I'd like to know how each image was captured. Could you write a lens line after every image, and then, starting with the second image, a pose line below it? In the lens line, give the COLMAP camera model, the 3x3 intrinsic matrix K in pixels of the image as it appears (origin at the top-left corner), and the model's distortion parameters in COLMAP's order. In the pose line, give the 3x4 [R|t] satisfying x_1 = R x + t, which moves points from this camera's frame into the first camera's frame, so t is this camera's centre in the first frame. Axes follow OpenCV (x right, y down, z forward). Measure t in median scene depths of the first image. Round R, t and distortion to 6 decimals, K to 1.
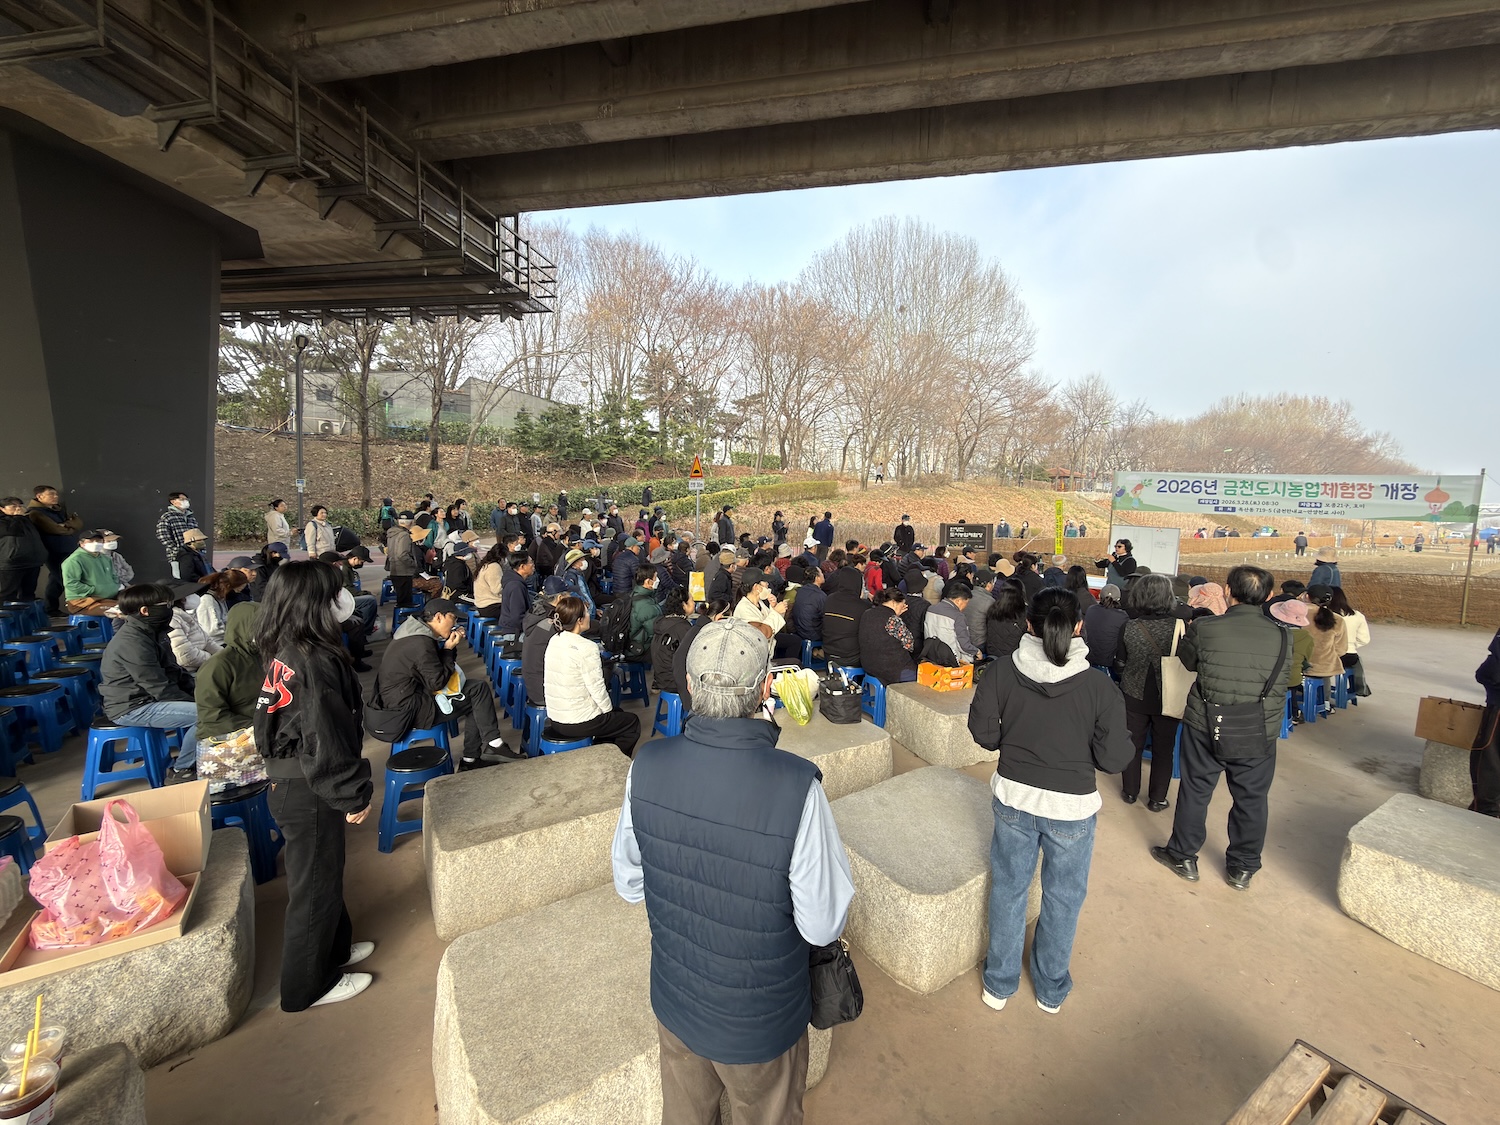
lens RADIAL K [[601.6, 0, 749.7], [0, 601.6, 563.0], [0, 0, 1]] dist [-0.001570, -0.000316]
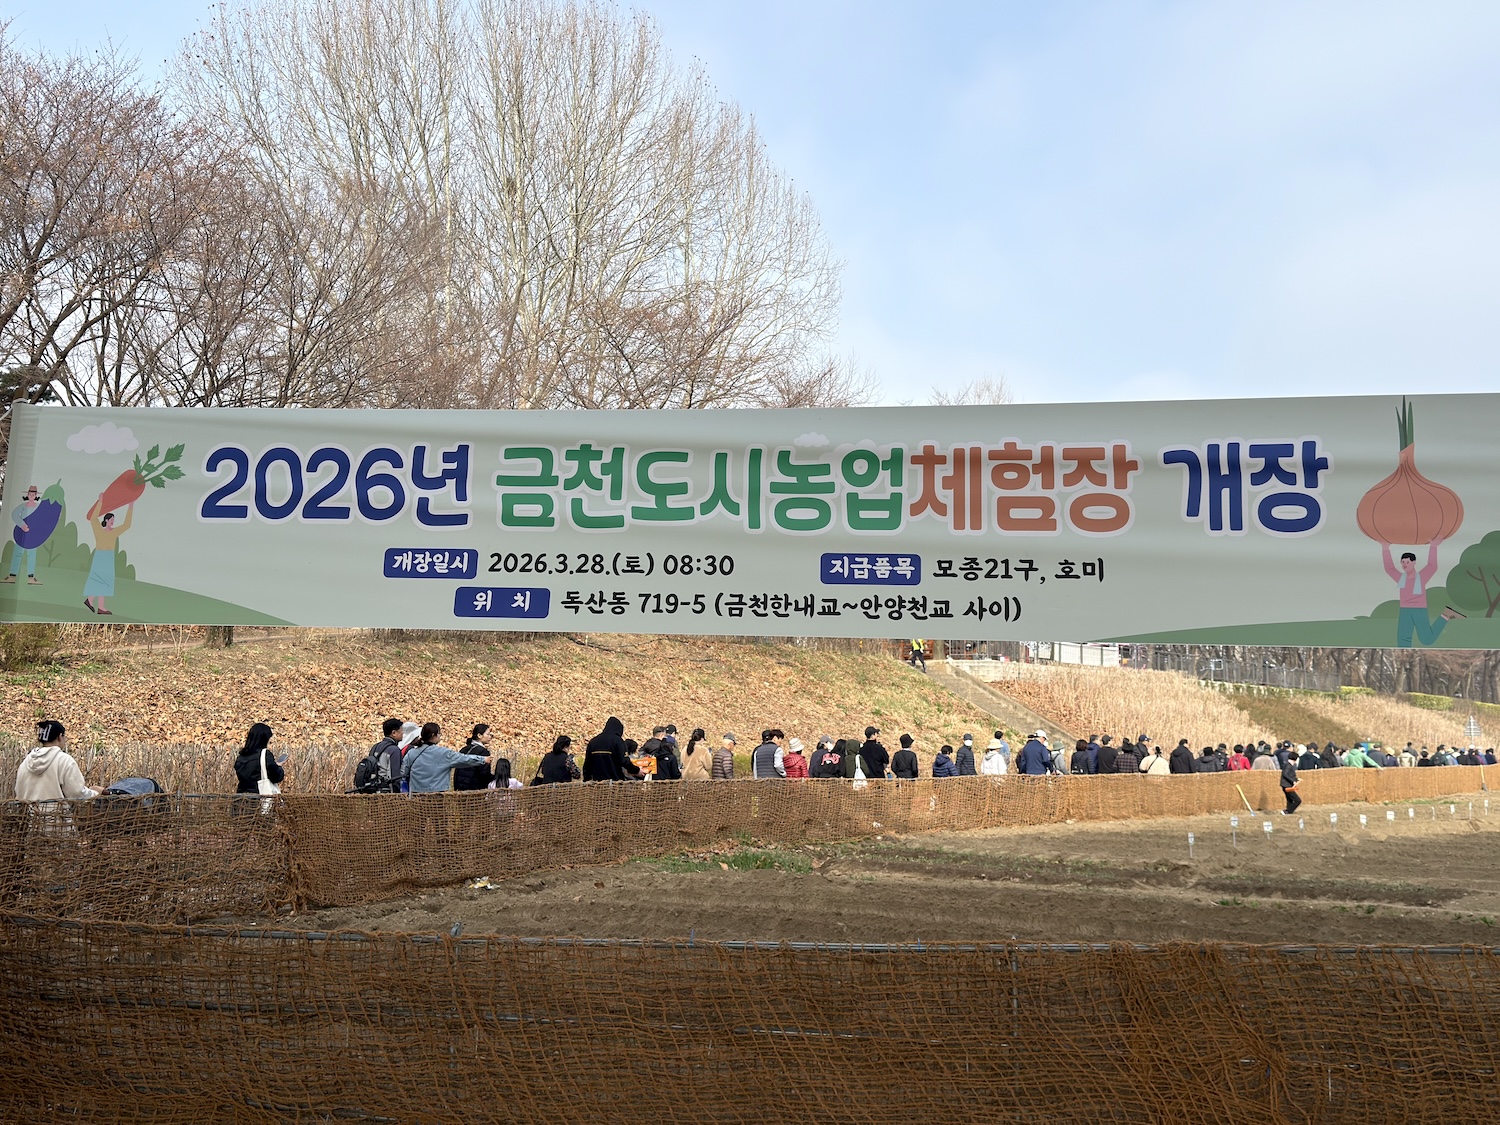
lens RADIAL K [[1541.5, 0, 750.7], [0, 1541.5, 564.0], [0, 0, 1]] dist [0.022430, 0.000000]
pose [[0.972390, 0.011442, 0.233079, 0.771129], [0.032664, 0.982291, -0.184493, -0.013371], [-0.231062, 0.187012, 0.954797, 0.550977]]
